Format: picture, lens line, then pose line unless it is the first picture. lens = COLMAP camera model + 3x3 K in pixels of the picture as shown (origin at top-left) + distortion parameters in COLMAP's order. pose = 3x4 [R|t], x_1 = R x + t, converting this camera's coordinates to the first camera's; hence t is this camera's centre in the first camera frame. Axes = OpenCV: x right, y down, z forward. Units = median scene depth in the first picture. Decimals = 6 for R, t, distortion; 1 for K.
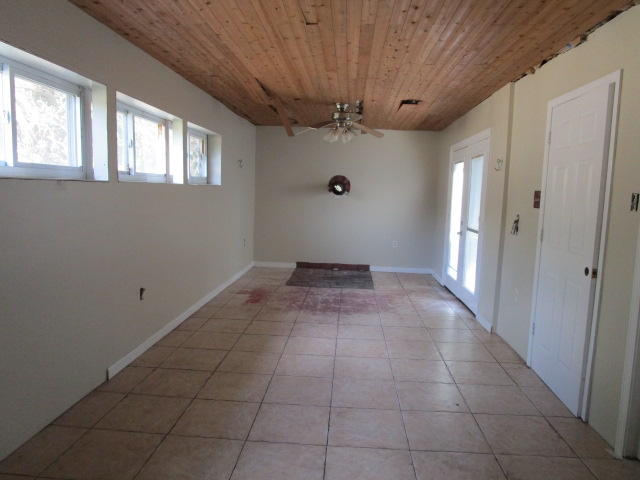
lens RADIAL K [[452.9, 0, 320.0], [0, 452.9, 240.0], [0, 0, 1]] dist [-0.025348, 0.005527]
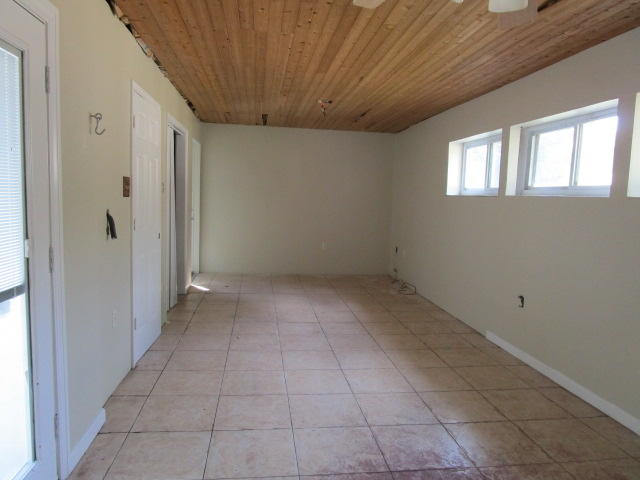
lens RADIAL K [[452.9, 0, 320.0], [0, 452.9, 240.0], [0, 0, 1]] dist [-0.025348, 0.005527]
pose [[-0.978172, -0.043048, -0.203288, 0.285276], [-0.084168, 0.976540, 0.198204, -0.189284], [0.189987, 0.210988, -0.958848, 1.879743]]
